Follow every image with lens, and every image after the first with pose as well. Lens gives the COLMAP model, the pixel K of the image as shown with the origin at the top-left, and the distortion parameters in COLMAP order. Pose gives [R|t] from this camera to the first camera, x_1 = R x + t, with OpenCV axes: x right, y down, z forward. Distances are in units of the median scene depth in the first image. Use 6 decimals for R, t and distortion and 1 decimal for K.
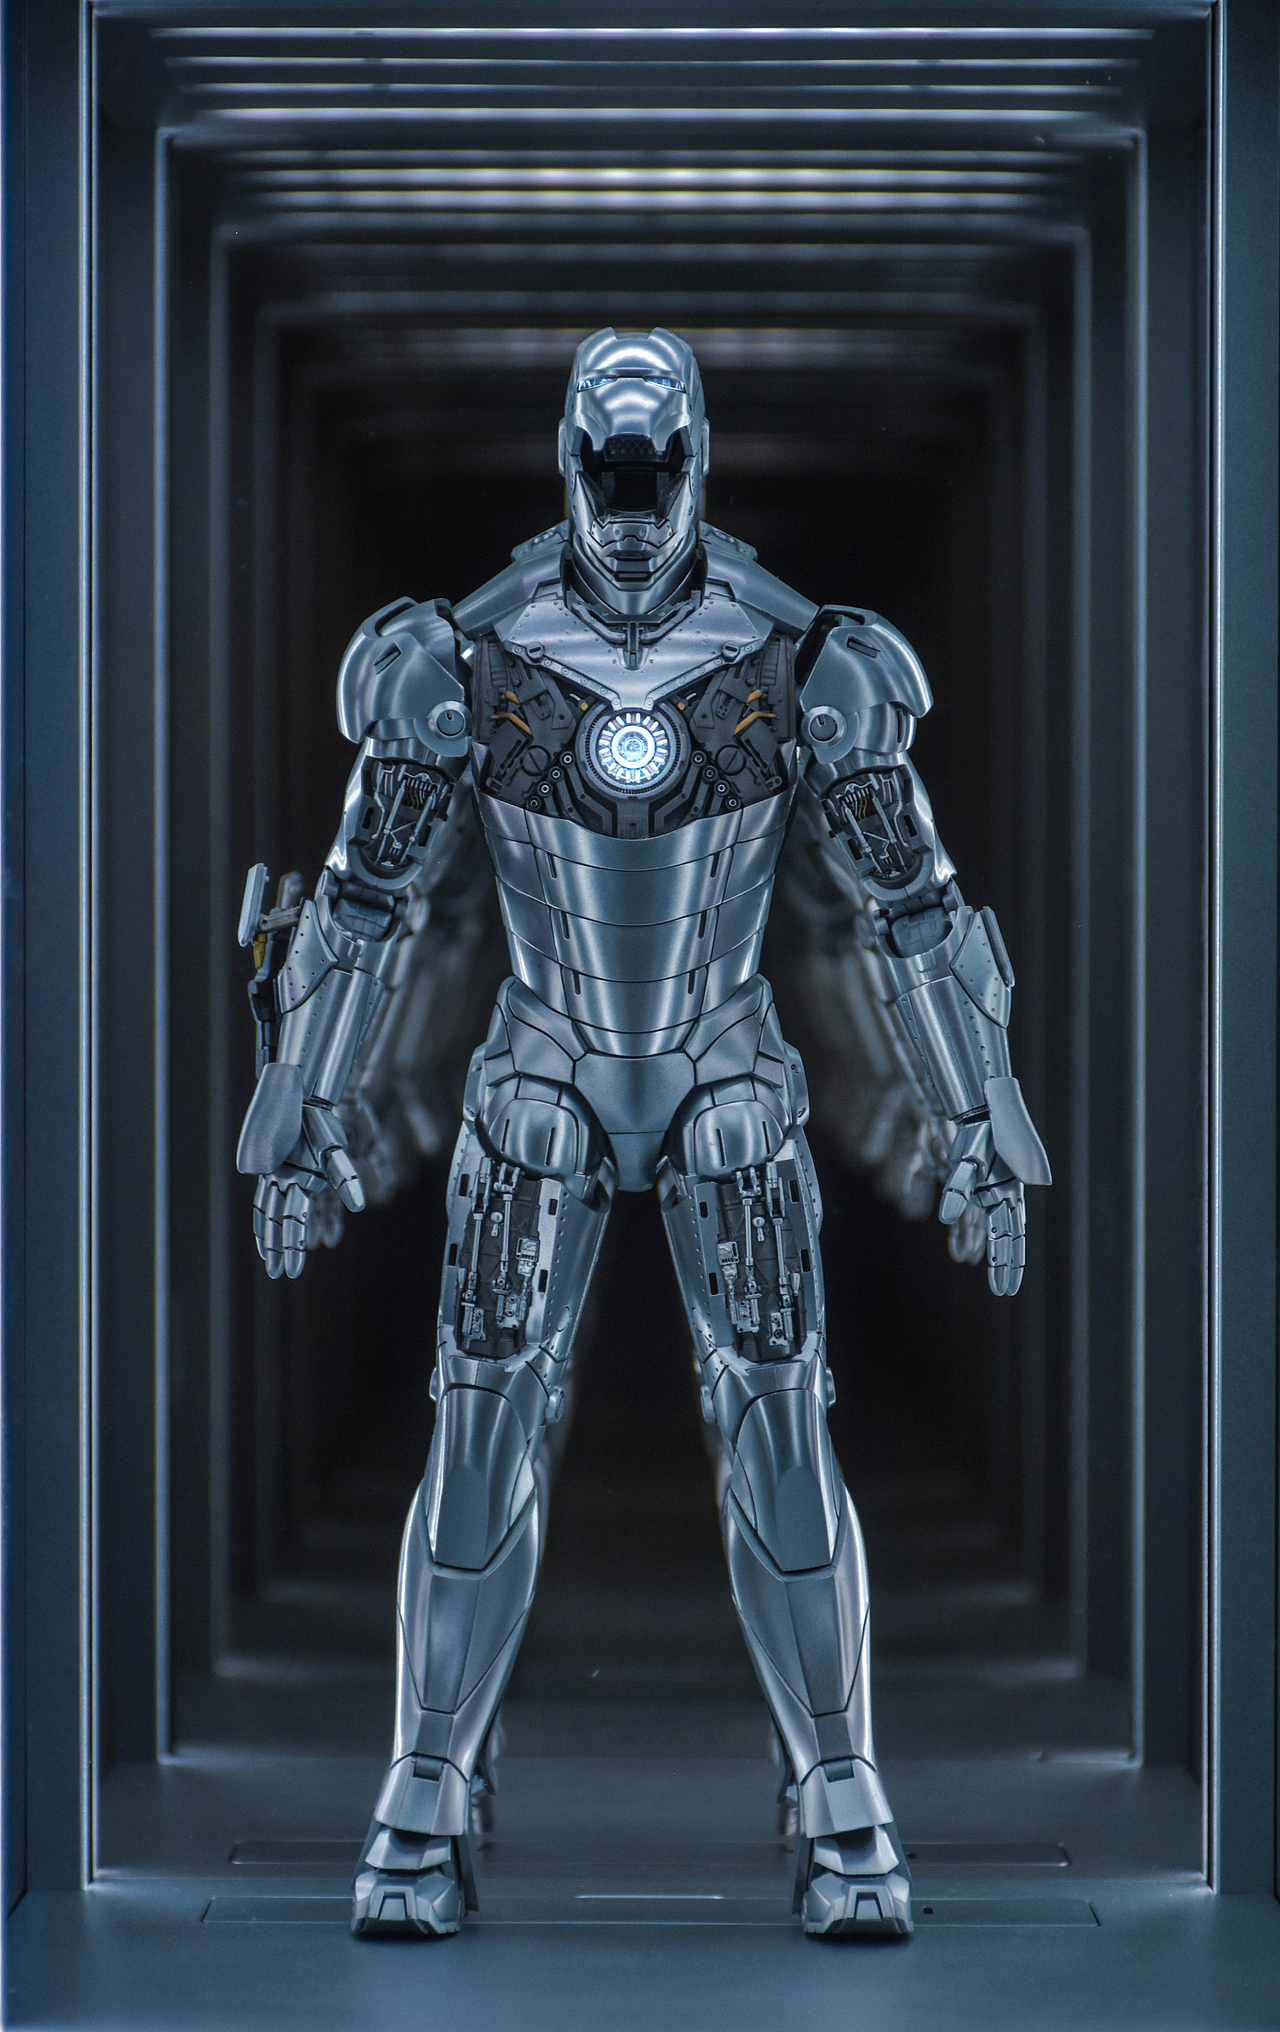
lens RADIAL K [[7830.0, 0, 640.0], [0, 7830.0, 1016.0], [0, 0, 1]] dist [-0.015795, -0.529441]
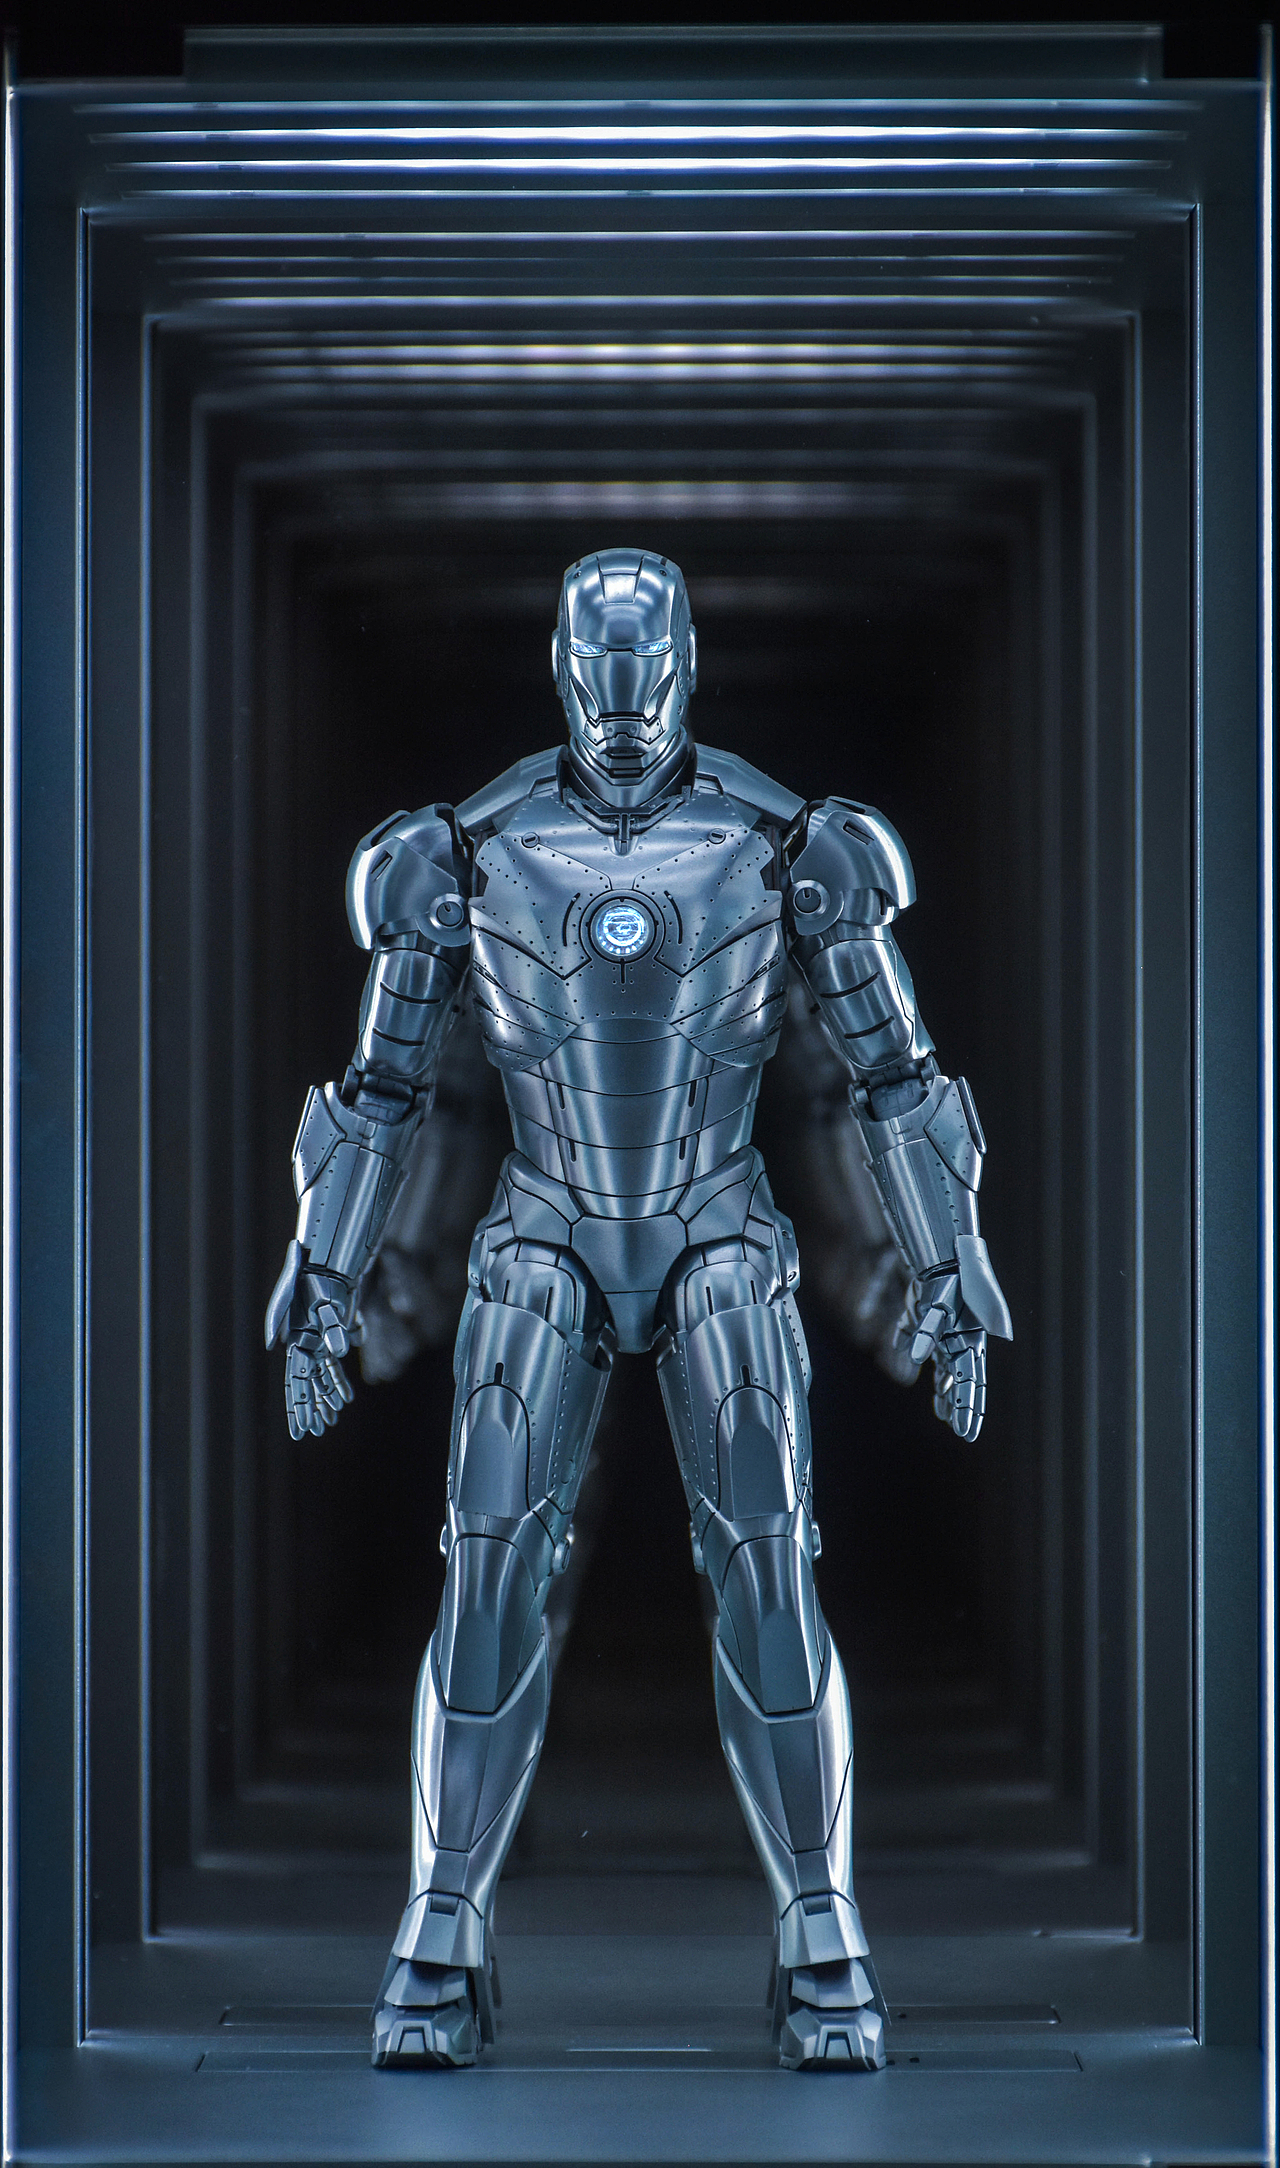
lens RADIAL K [[9372.0, 0, 640.0], [0, 9372.0, 1084.0], [0, 0, 1]] dist [0.041907, -2.739713]
pose [[0.999974, 0.007125, -0.001182, 0.001502], [-0.007139, 0.999902, -0.012046, 0.002485], [0.001096, 0.012054, 0.999927, -0.198359]]
